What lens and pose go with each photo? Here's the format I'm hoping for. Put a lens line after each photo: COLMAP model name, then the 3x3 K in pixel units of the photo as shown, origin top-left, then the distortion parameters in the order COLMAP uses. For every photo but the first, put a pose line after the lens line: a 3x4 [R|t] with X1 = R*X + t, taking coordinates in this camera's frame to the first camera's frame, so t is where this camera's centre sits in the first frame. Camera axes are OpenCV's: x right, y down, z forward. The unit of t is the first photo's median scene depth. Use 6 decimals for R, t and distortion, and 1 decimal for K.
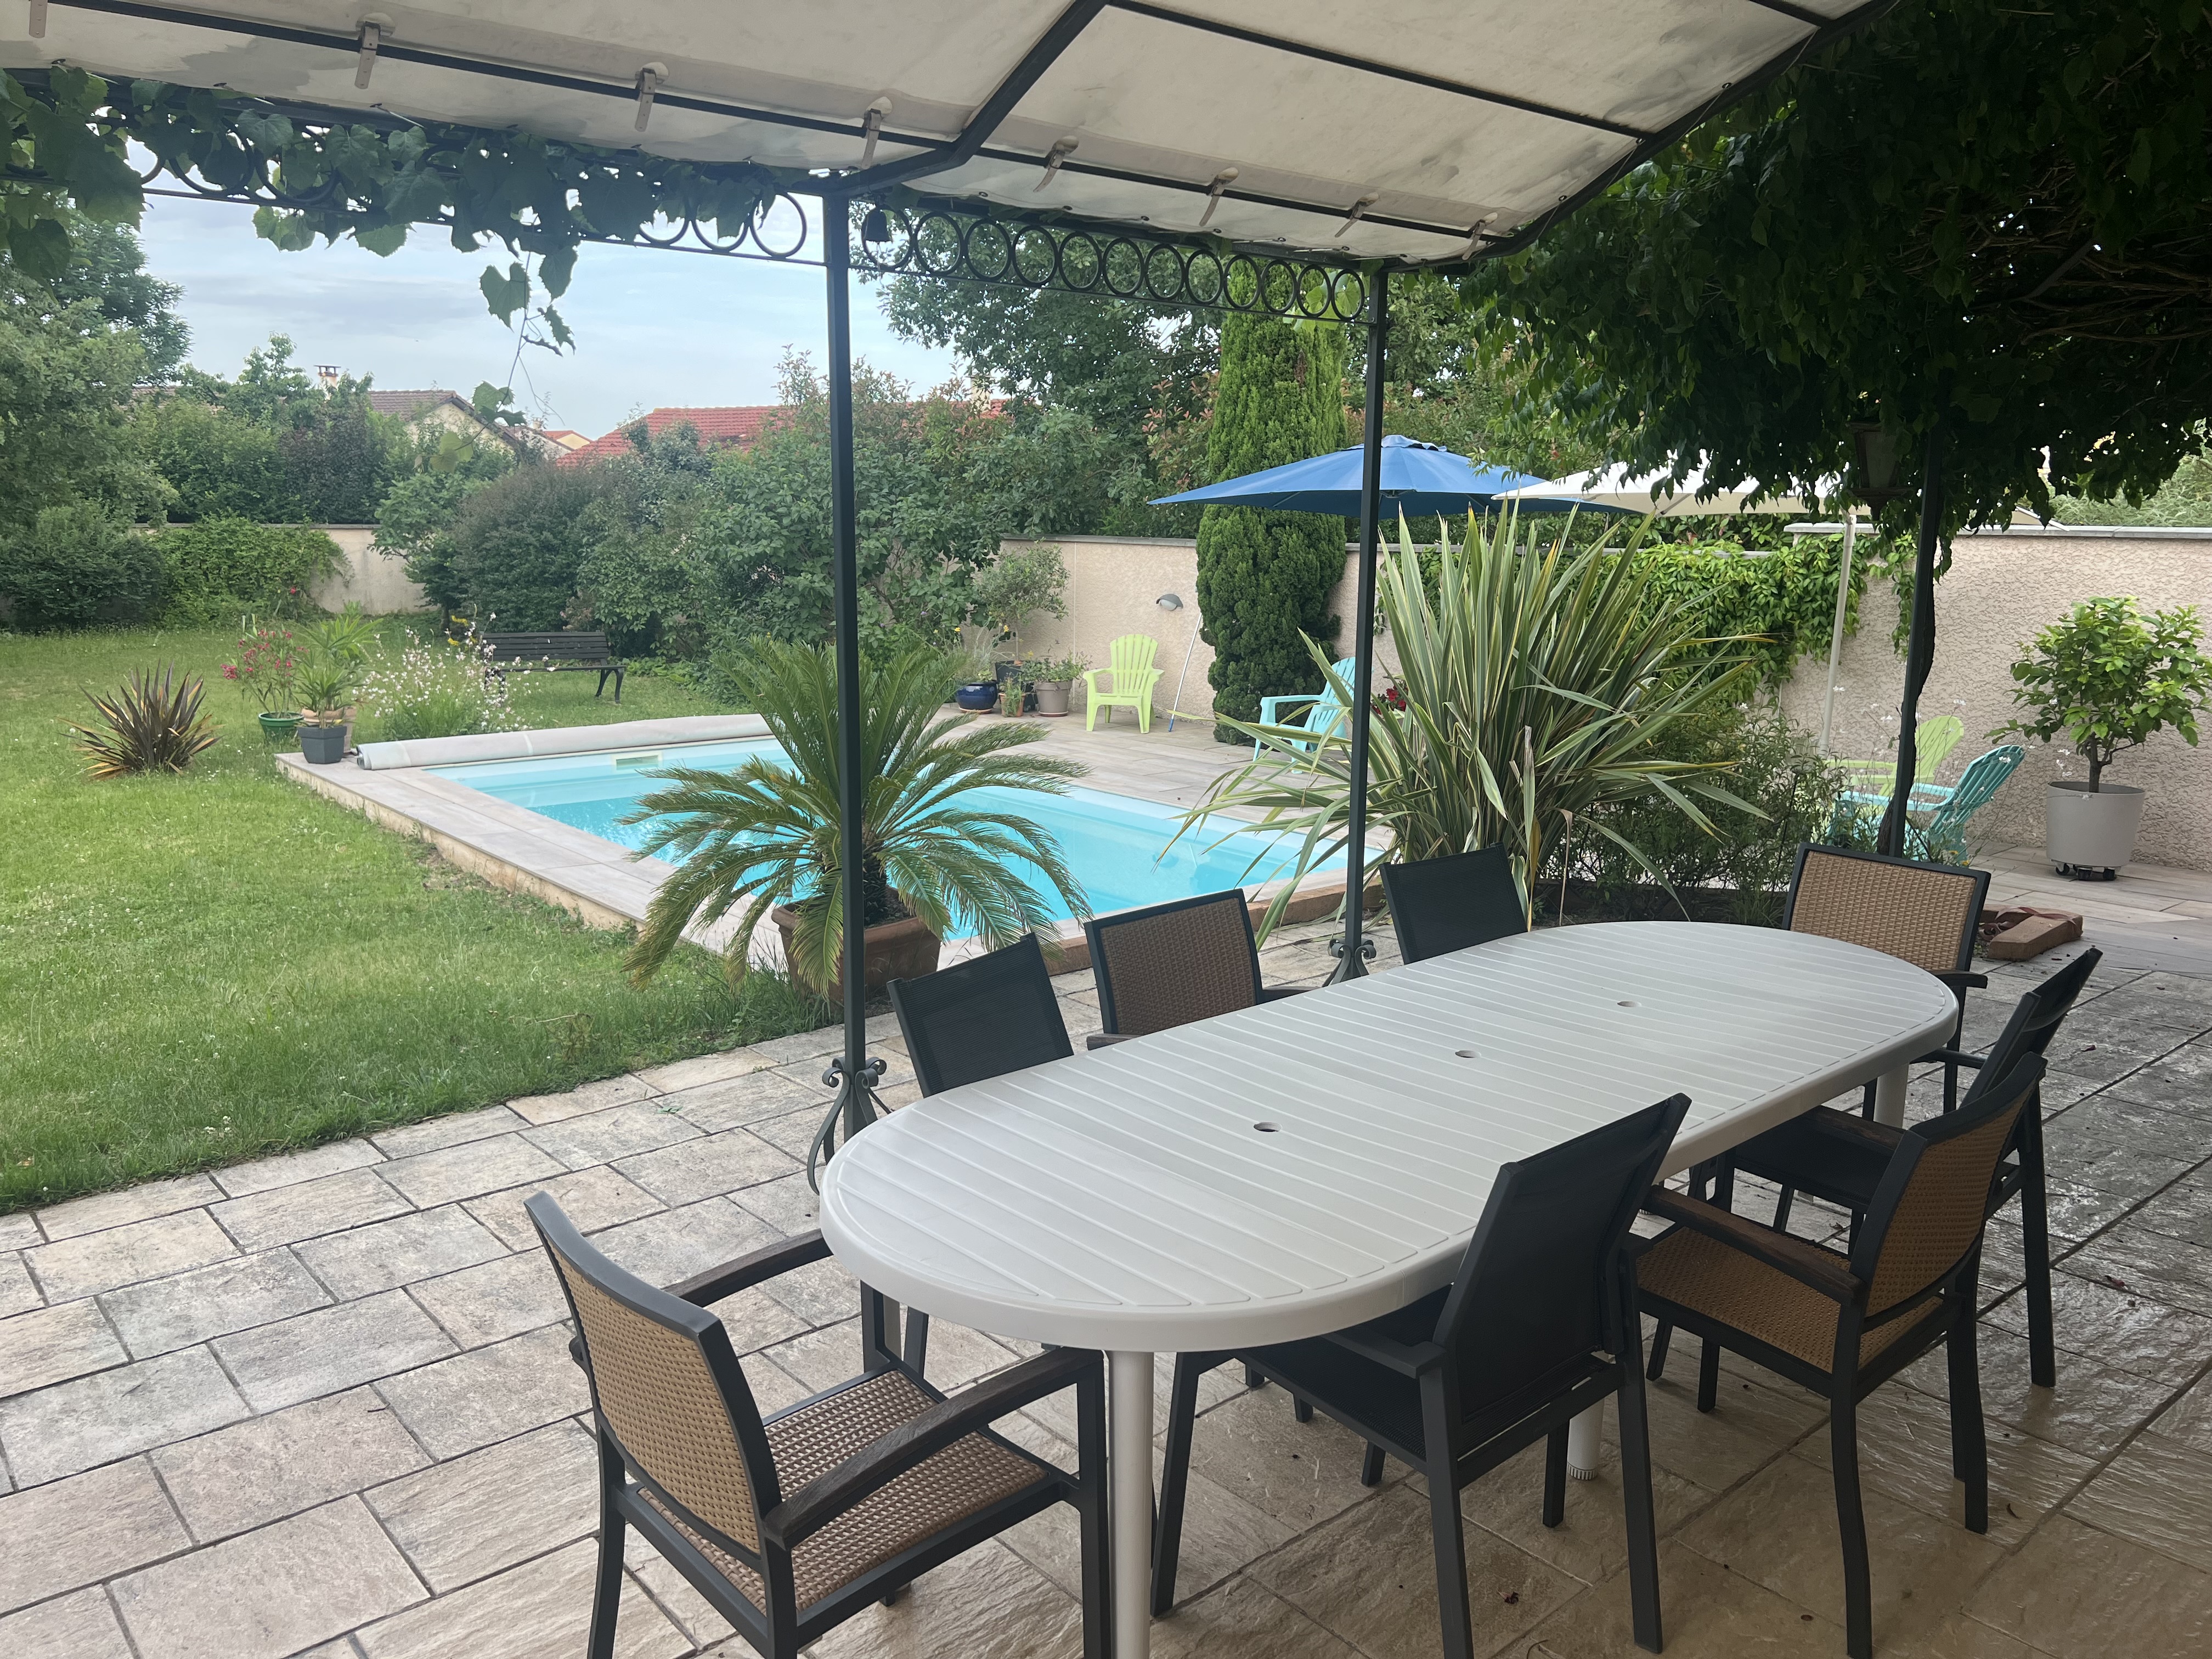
lens RADIAL K [[1663.9, 0, 1106.0], [0, 1663.9, 829.5], [0, 0, 1]] dist [0.077152, -0.116840]
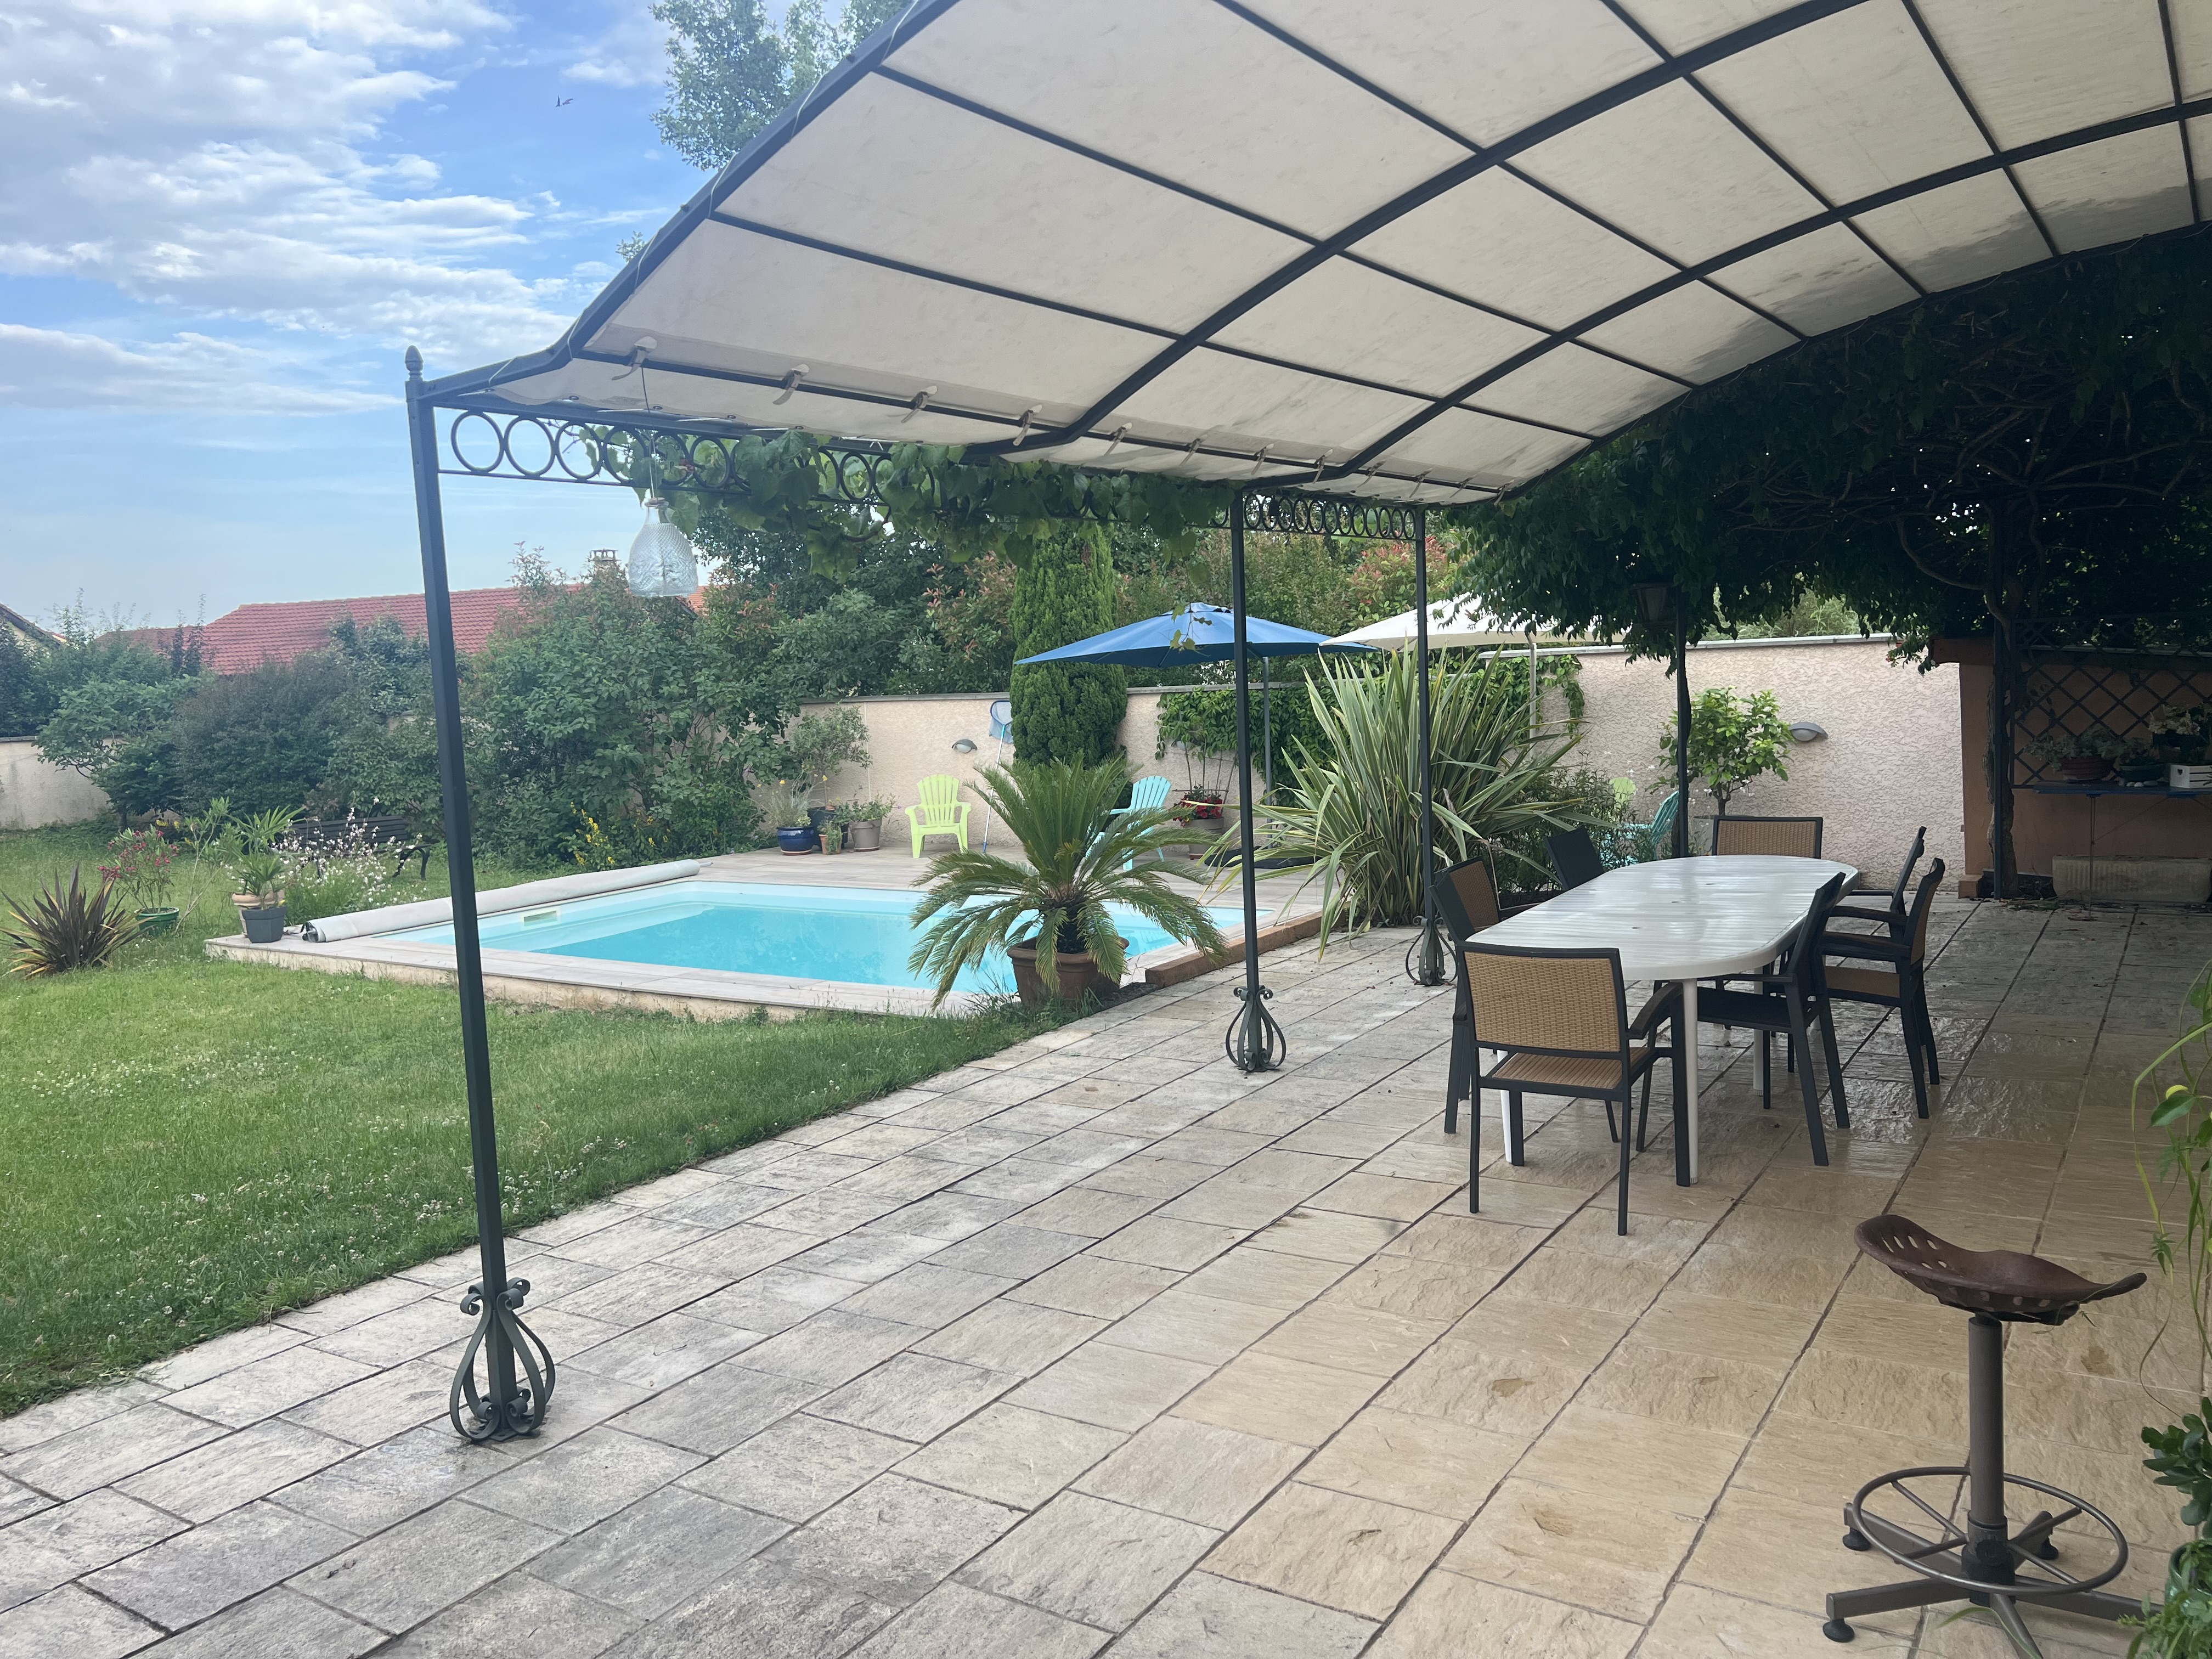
lens RADIAL K [[1647.5, 0, 1090.6], [0, 1647.5, 818.1], [0, 0, 1]] dist [0.115999, -0.227124]
pose [[0.961500, -0.079769, 0.262972, -0.231319], [0.105809, 0.990628, -0.086375, 0.030907], [-0.253617, 0.110874, 0.960929, -0.180597]]
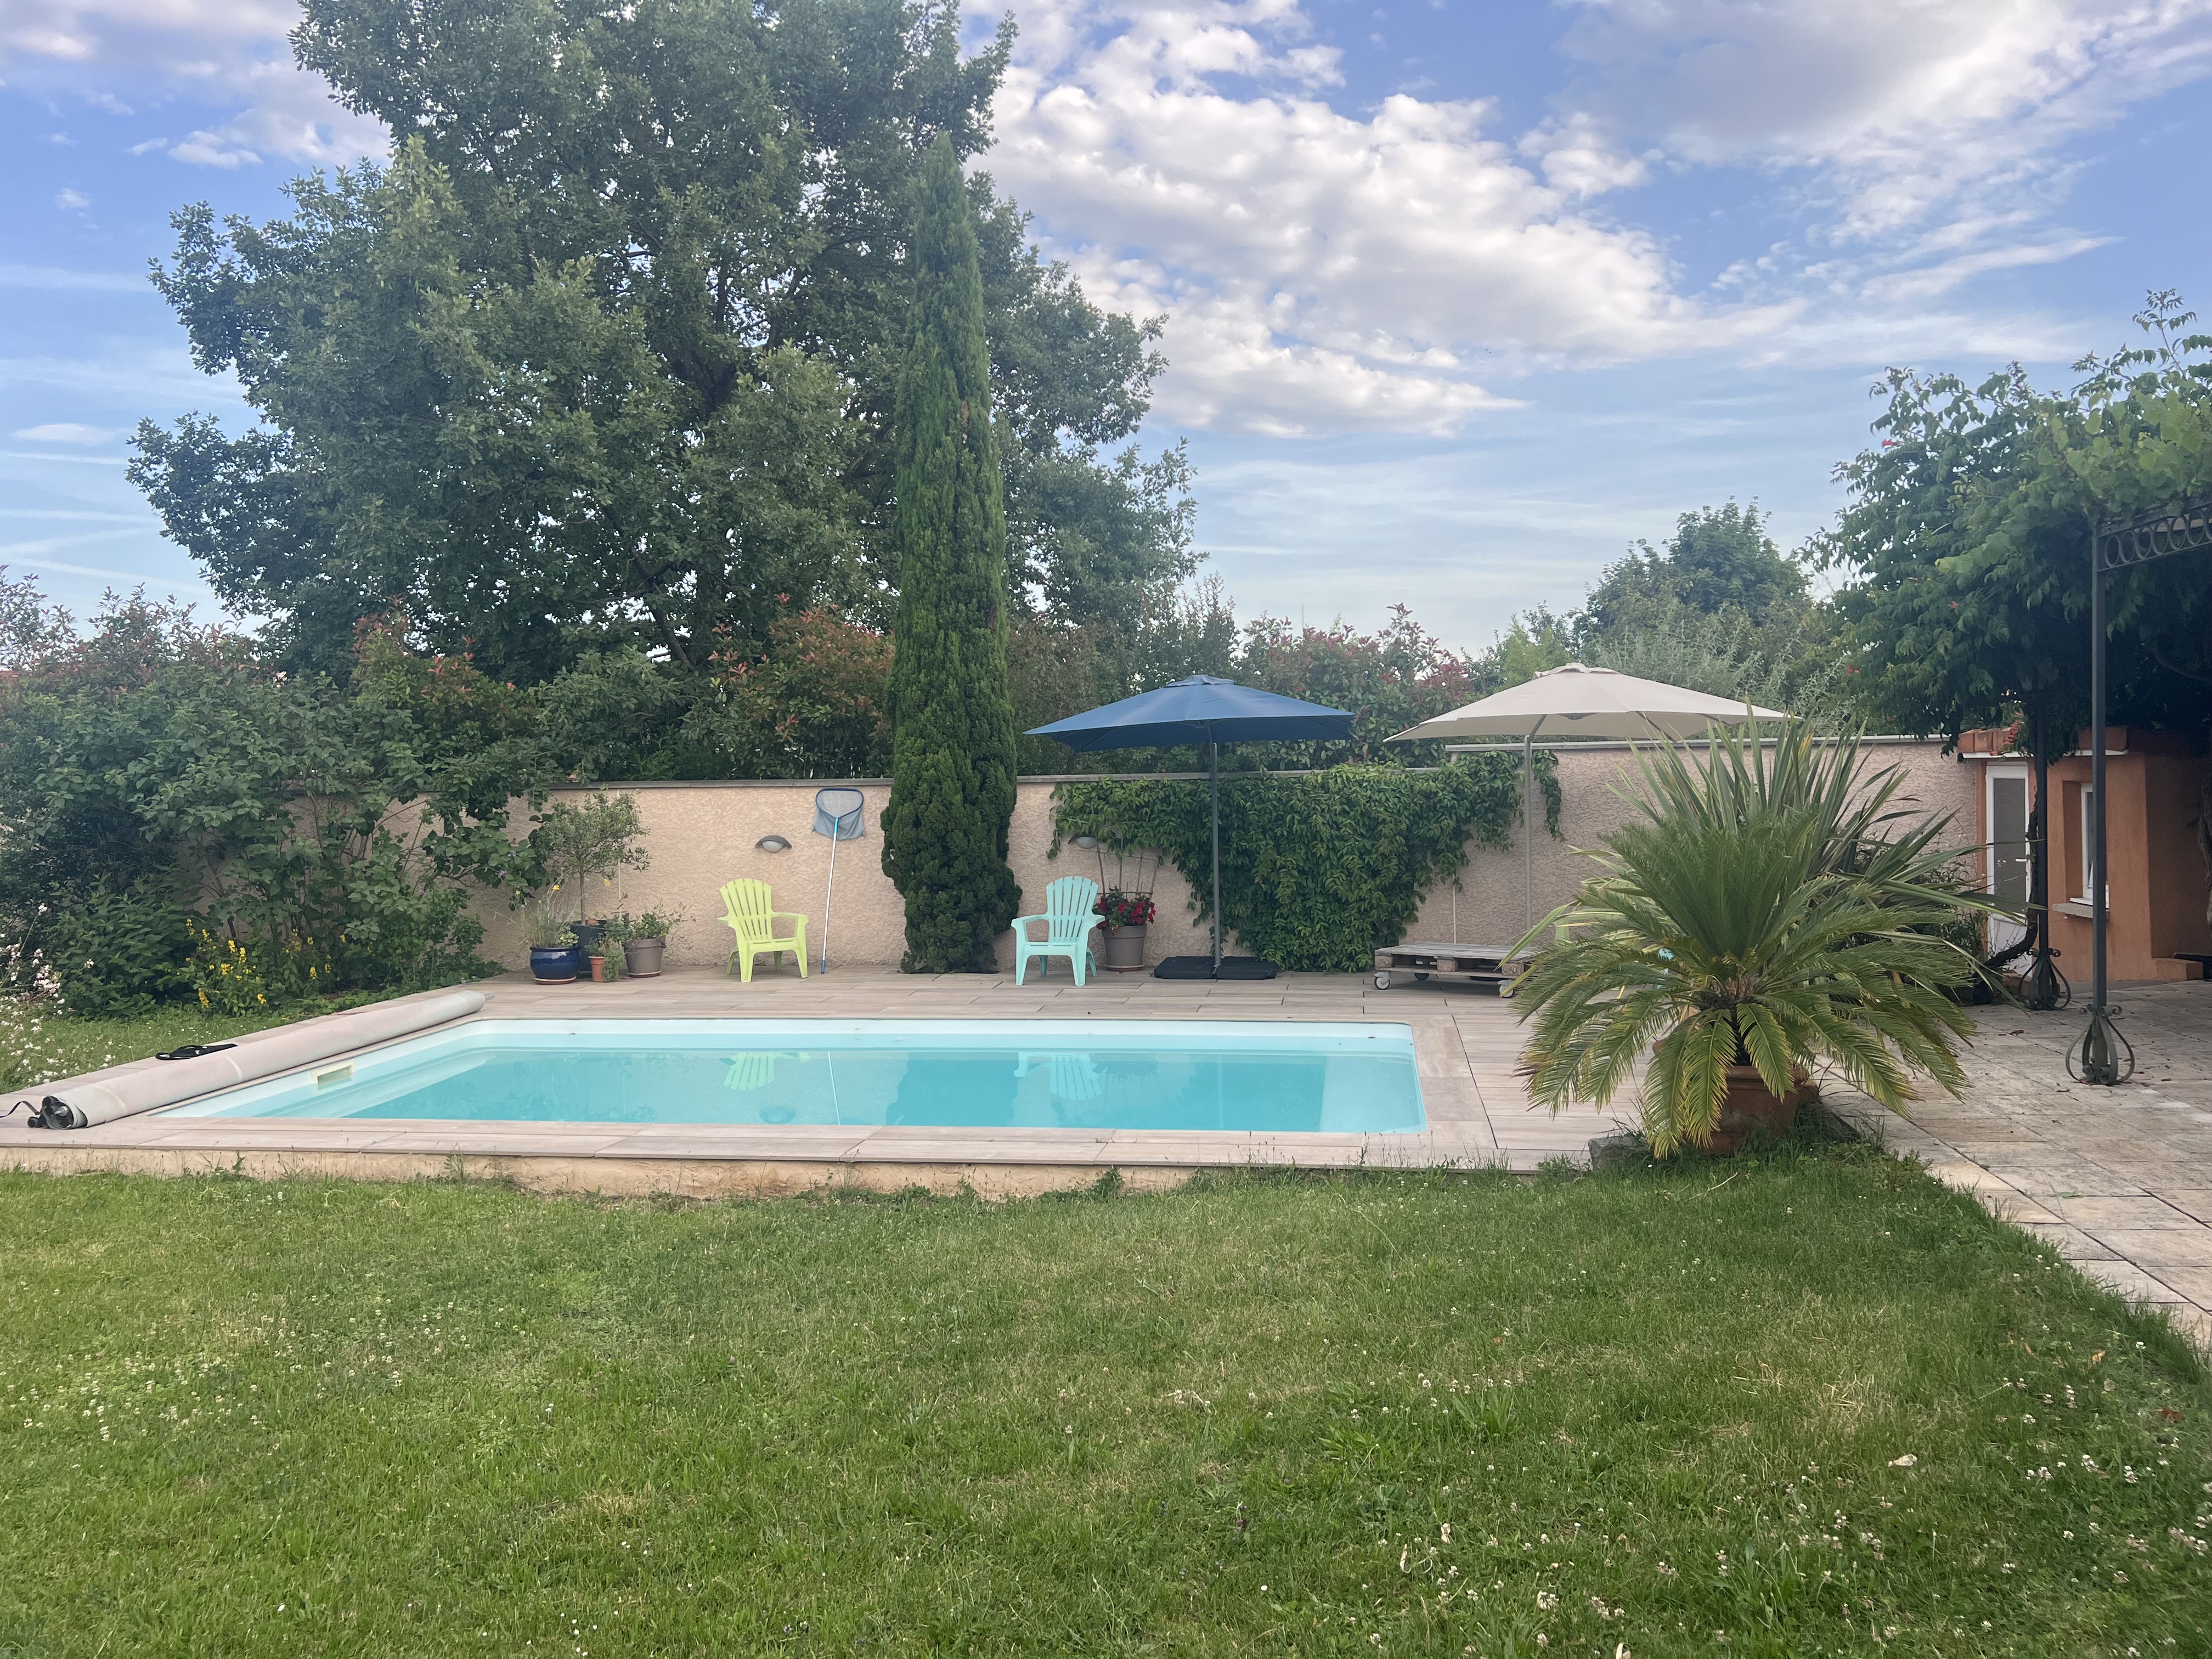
lens RADIAL K [[1647.5, 0, 1090.6], [0, 1647.5, 818.1], [0, 0, 1]] dist [0.115999, -0.227124]
pose [[0.750819, -0.040897, 0.659240, -0.561543], [0.149174, 0.982793, -0.108927, -0.023449], [-0.643442, 0.180126, 0.744001, 0.198139]]
